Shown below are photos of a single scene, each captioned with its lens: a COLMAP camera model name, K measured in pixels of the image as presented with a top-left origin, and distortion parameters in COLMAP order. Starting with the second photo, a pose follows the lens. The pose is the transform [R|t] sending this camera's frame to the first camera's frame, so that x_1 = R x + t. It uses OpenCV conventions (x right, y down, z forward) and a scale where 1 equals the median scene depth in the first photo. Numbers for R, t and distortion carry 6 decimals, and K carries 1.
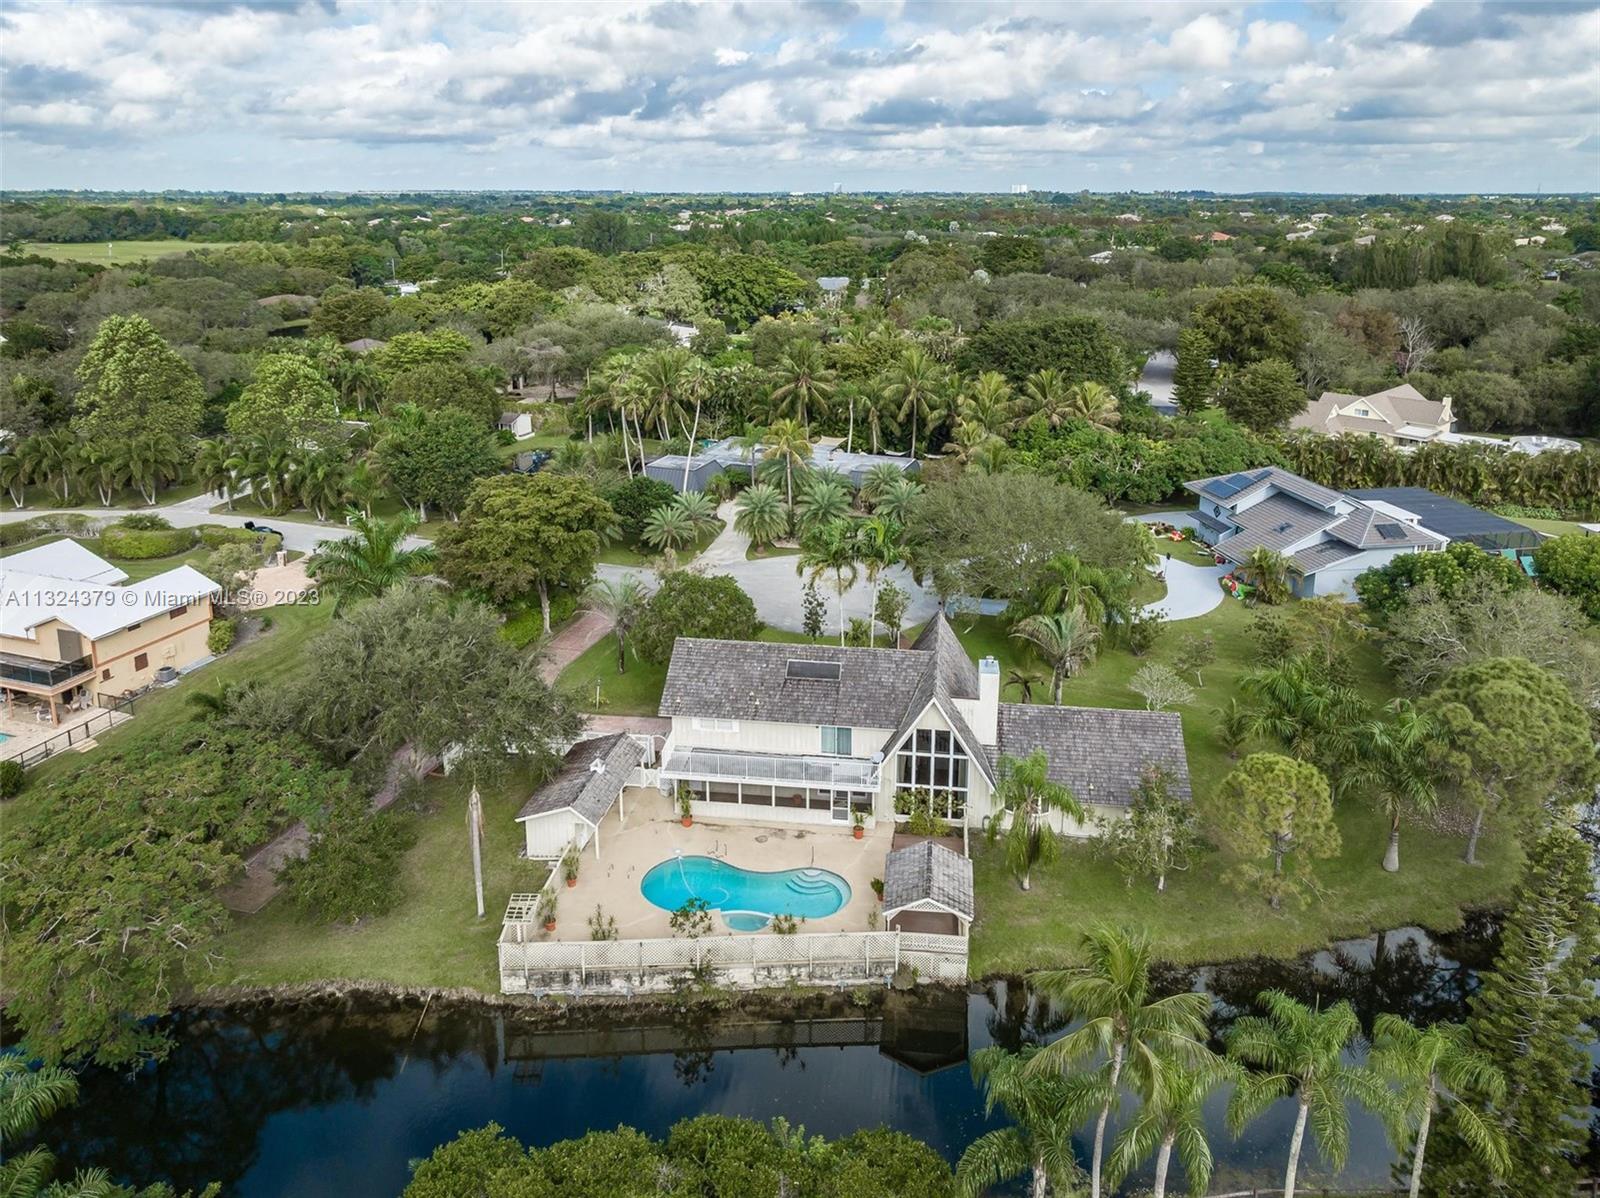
lens RADIAL K [[1138.2, 0, 799.9], [0, 1138.2, 512.0], [0, 0, 1]] dist [0.001324, 0.001619]
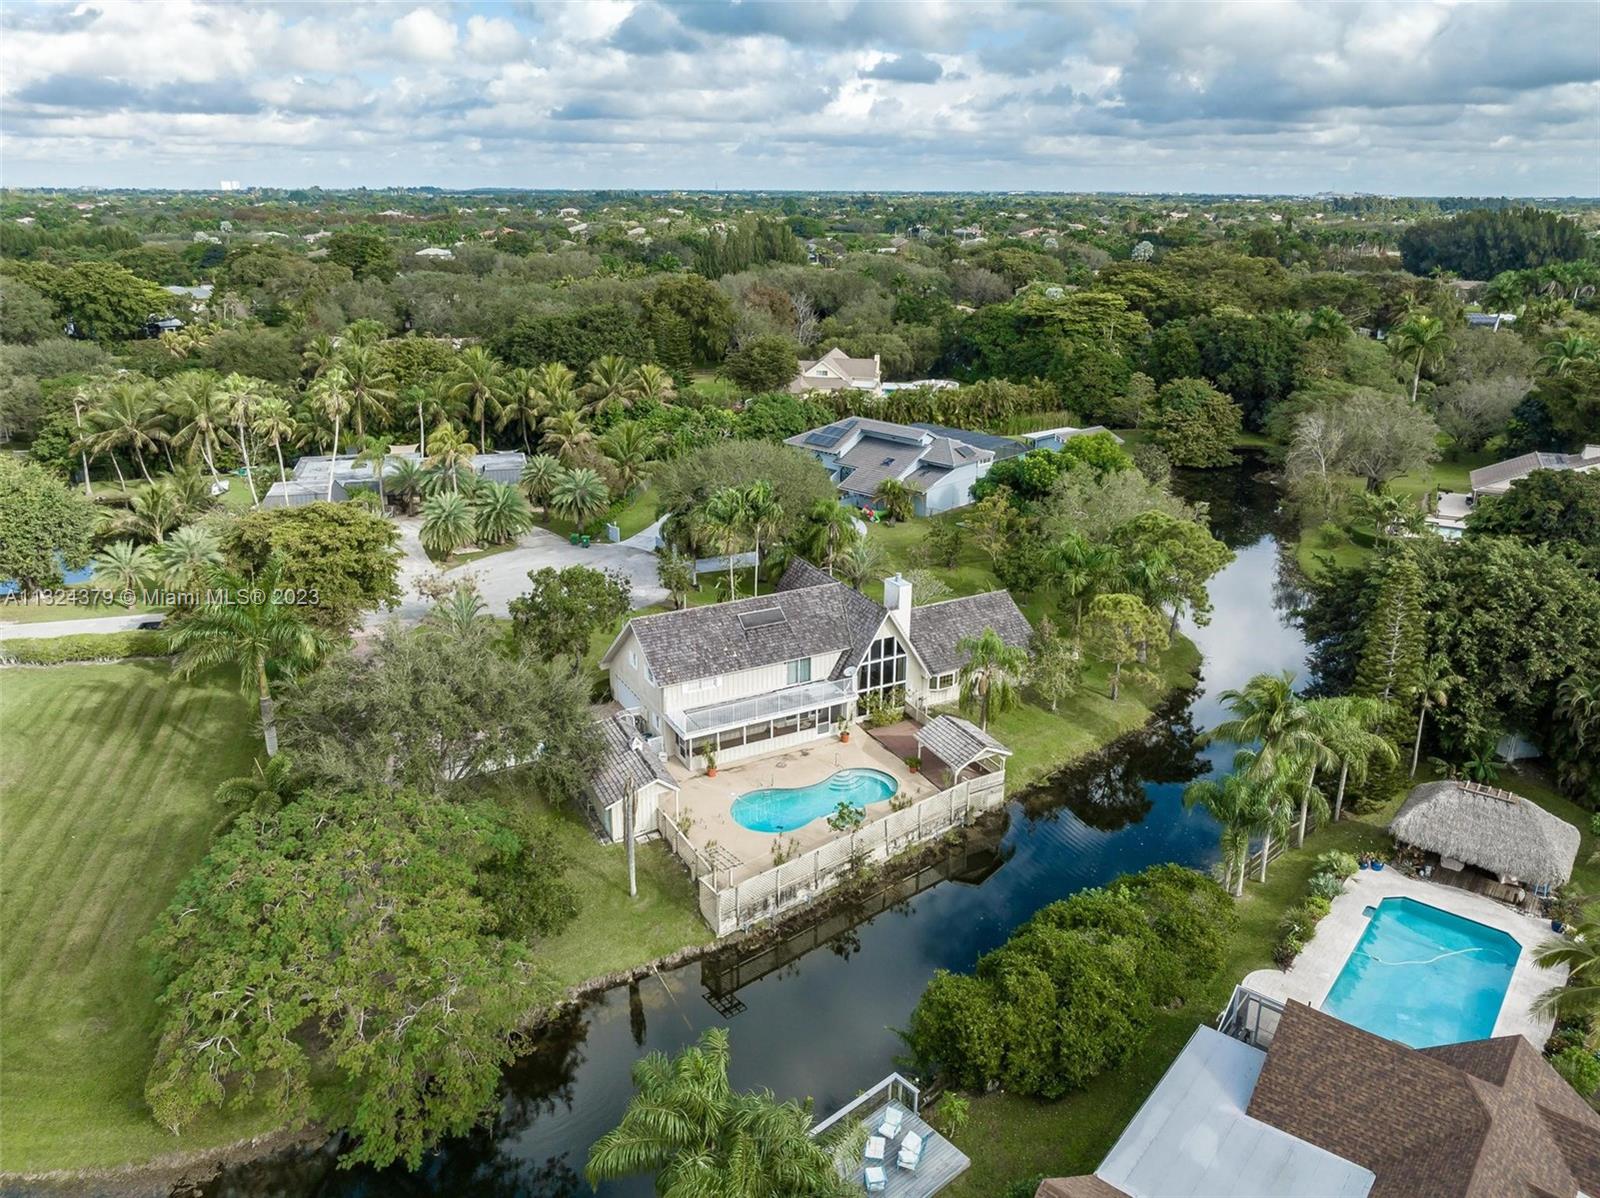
lens RADIAL K [[1111.0, 0, 800.0], [0, 1111.0, 599.0], [0, 0, 1]] dist [-0.015060, 0.000798]
pose [[0.807028, -0.200672, 0.555371, -0.283632], [0.154762, 0.979490, 0.129028, -0.008499], [-0.569873, -0.018178, 0.821532, 0.033884]]
